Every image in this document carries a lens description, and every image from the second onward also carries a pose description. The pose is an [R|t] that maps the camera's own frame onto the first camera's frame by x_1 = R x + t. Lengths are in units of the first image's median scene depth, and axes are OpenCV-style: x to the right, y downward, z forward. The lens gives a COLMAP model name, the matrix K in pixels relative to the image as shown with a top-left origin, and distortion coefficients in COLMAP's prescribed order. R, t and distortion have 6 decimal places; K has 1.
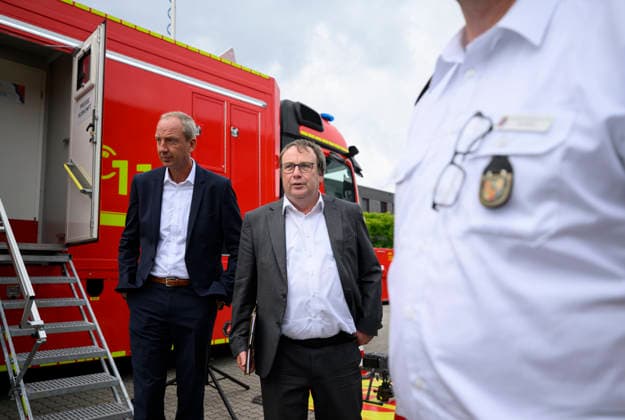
lens RADIAL K [[495.3, 0, 294.0], [0, 495.3, 208.3], [0, 0, 1]] dist [-0.002729, 0.002305]
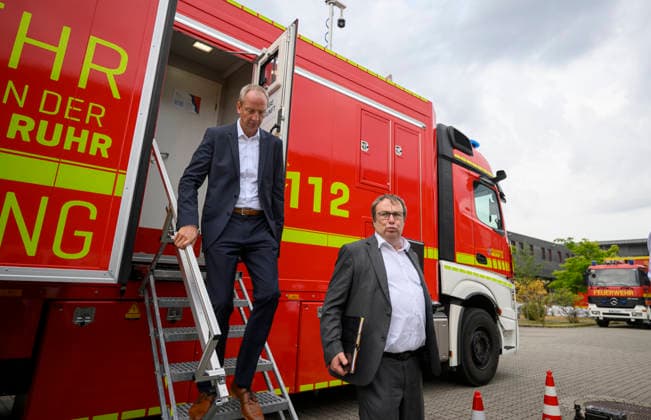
lens RADIAL K [[409.7, 0, 368.9], [0, 409.7, 170.2], [0, 0, 1]] dist [-0.001107, 0.000771]
pose [[0.998436, 0.016276, -0.053491, -0.136267], [-0.024633, 0.986891, -0.159499, 0.018432], [0.050194, 0.160568, 0.985748, 0.194061]]
